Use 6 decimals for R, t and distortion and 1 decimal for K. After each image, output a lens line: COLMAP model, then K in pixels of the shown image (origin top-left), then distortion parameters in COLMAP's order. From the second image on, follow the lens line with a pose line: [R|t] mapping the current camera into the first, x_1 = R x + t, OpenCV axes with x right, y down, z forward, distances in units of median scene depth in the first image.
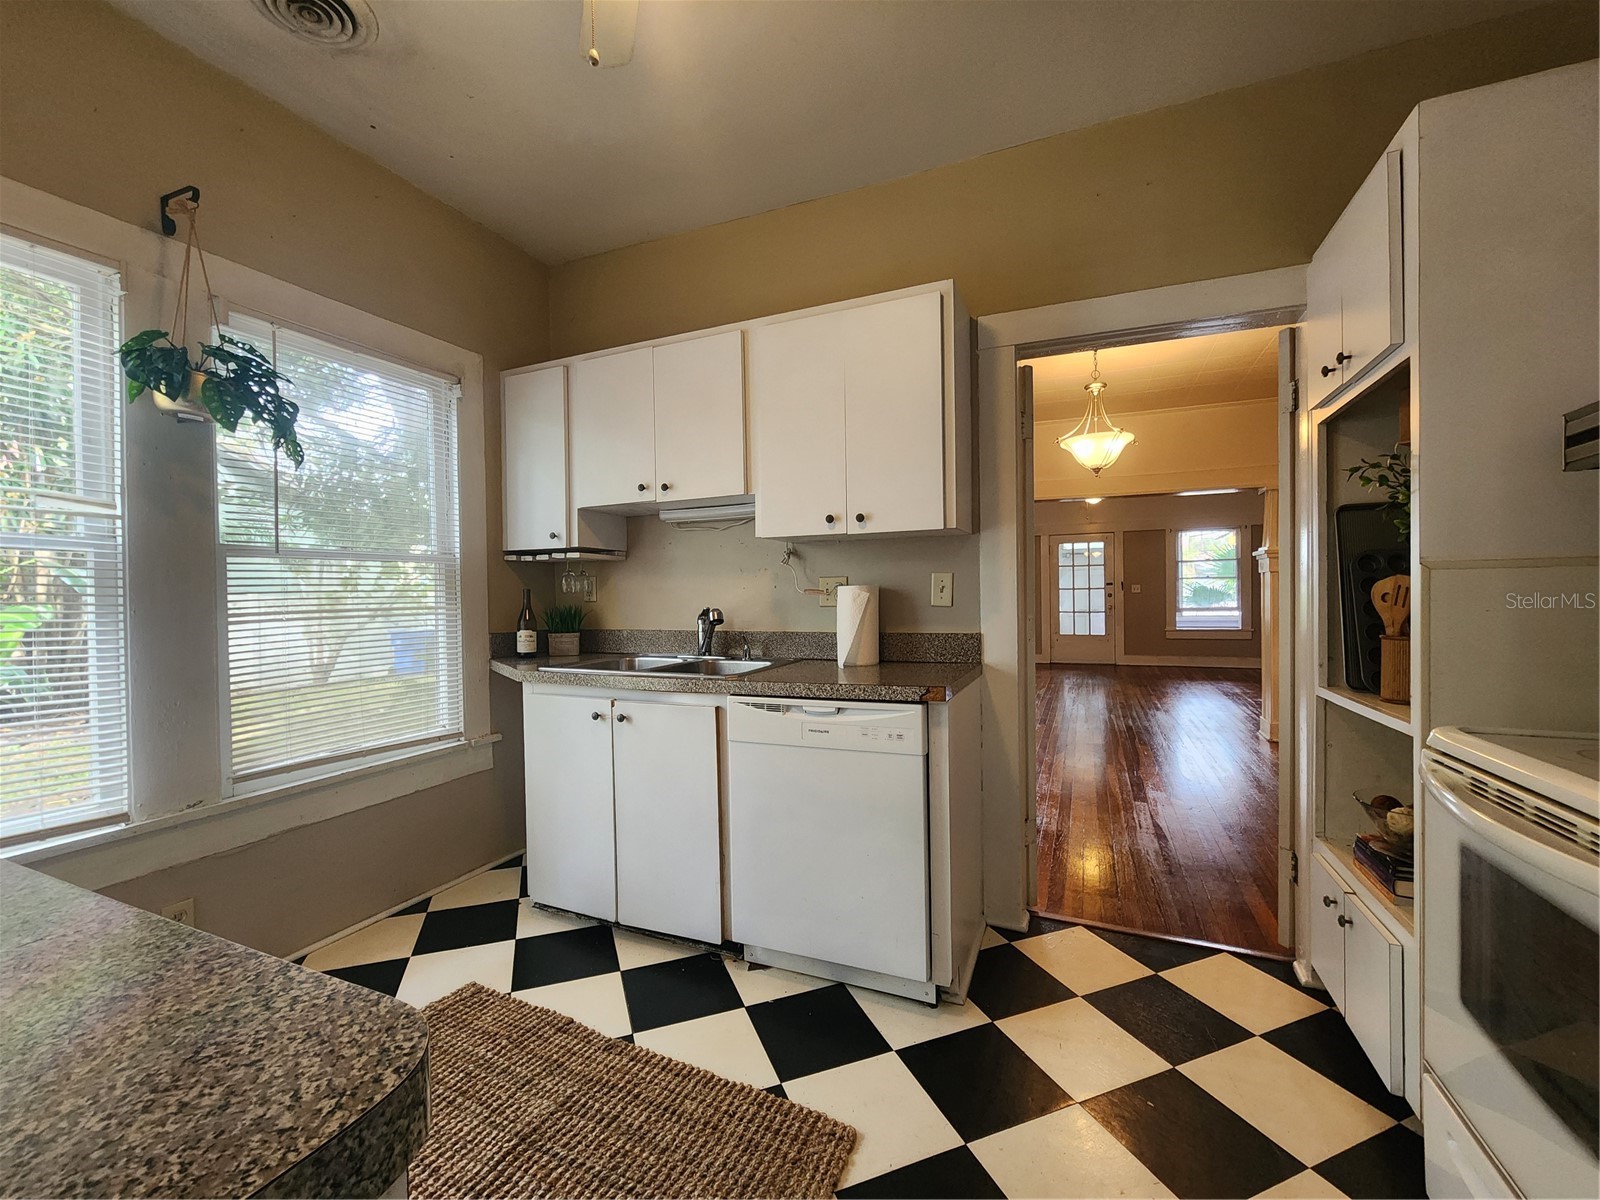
lens RADIAL K [[651.5, 0, 803.8], [0, 651.5, 601.1], [0, 0, 1]] dist [-0.000686, -0.000533]
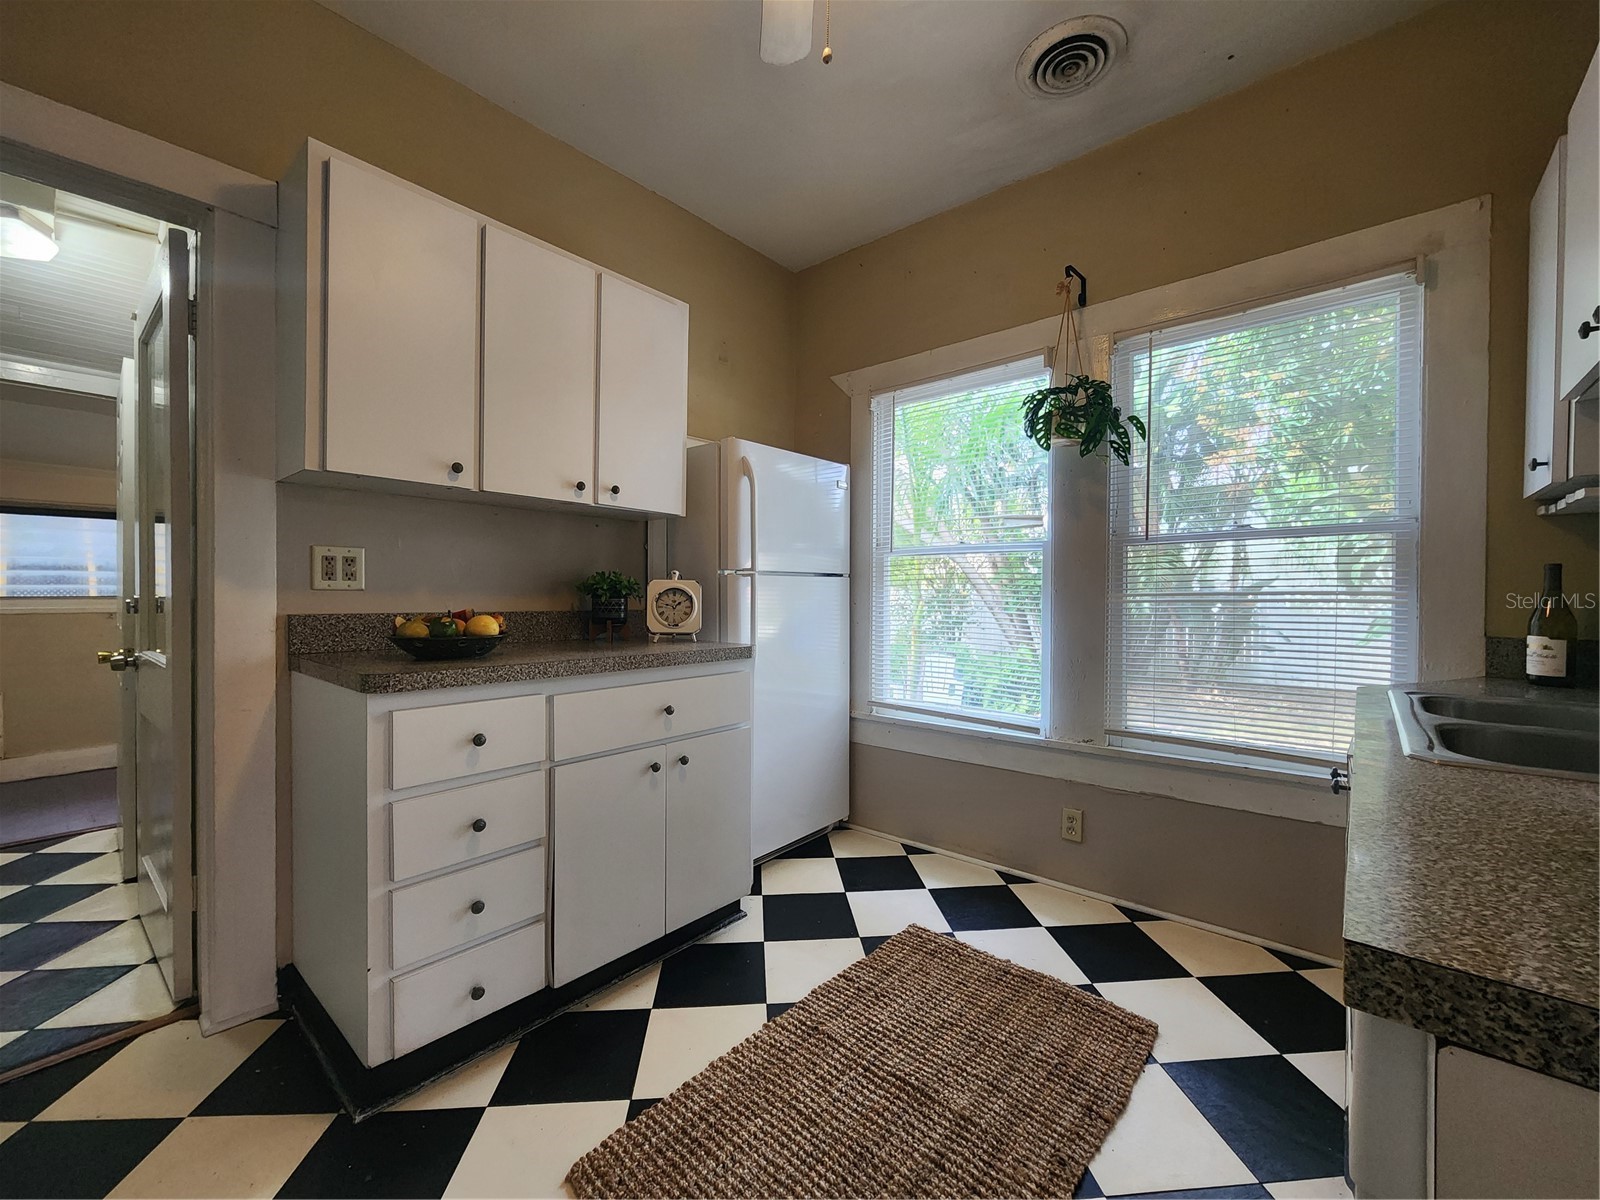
lens RADIAL K [[651.5, 0, 808.8], [0, 651.5, 601.6], [0, 0, 1]] dist [-0.000686, -0.000533]
pose [[-0.308363, 0.020010, -0.951058, 0.430429], [-0.003293, 0.999750, 0.022102, 0.006355], [0.951263, 0.009948, -0.308220, 0.796879]]
